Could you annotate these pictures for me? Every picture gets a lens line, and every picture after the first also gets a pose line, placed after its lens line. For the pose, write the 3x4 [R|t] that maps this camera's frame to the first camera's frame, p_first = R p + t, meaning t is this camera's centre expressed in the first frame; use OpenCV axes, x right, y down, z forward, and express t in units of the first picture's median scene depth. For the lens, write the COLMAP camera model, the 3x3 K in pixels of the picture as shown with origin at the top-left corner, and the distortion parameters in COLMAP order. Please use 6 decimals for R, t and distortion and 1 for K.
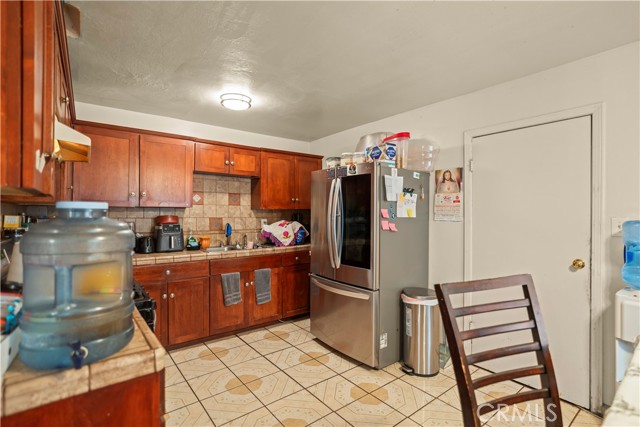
lens RADIAL K [[302.6, 0, 320.9], [0, 302.6, 214.5], [0, 0, 1]] dist [-0.021130, 0.005768]
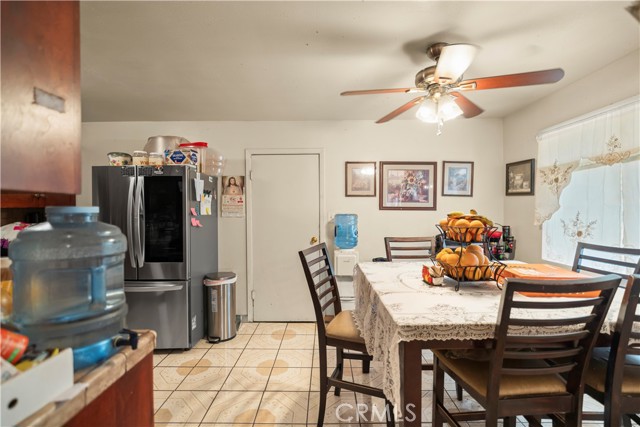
lens RADIAL K [[302.6, 0, 318.8], [0, 302.6, 213.1], [0, 0, 1]] dist [-0.021130, 0.005768]
pose [[0.631785, -0.017900, 0.774937, -0.350237], [0.011237, 0.999840, 0.013933, -0.008295], [-0.775063, -0.000095, 0.631885, -0.088203]]
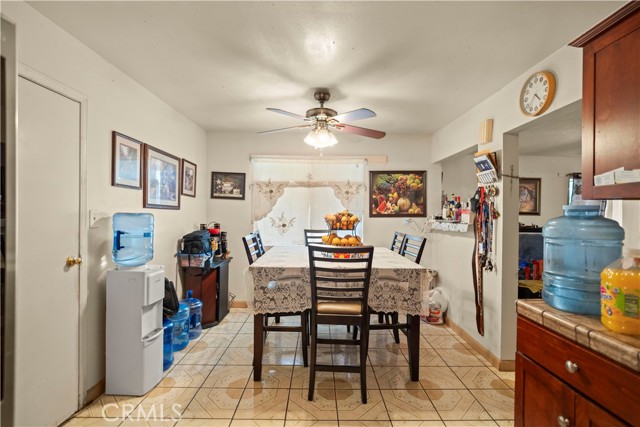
lens RADIAL K [[302.6, 0, 319.5], [0, 302.6, 215.1], [0, 0, 1]] dist [-0.021130, 0.005768]
pose [[-0.794192, -0.019302, 0.607361, -0.216148], [-0.014871, 0.999813, 0.012329, 0.001292], [-0.607485, 0.000759, -0.794331, 0.961095]]
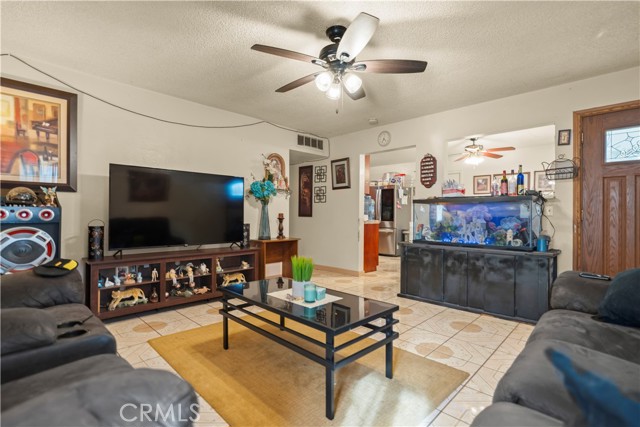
lens RADIAL K [[302.6, 0, 318.9], [0, 302.6, 215.3], [0, 0, 1]] dist [-0.021130, 0.005768]
pose [[0.992214, 0.000438, 0.124541, -0.856225], [-0.000209, 0.999998, -0.001854, 0.119509], [-0.124542, 0.001814, 0.992213, -1.694390]]
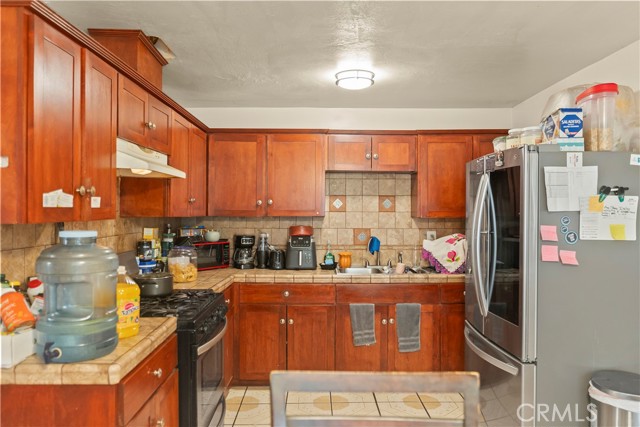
lens RADIAL K [[449.2, 0, 317.9], [0, 449.2, 215.0], [0, 0, 1]] dist [-0.011452, 0.002704]
pose [[0.788642, 0.003003, -0.614845, 0.363563], [-0.000910, 0.999993, 0.003717, -0.038504], [0.614852, -0.002372, 0.788639, 0.052776]]
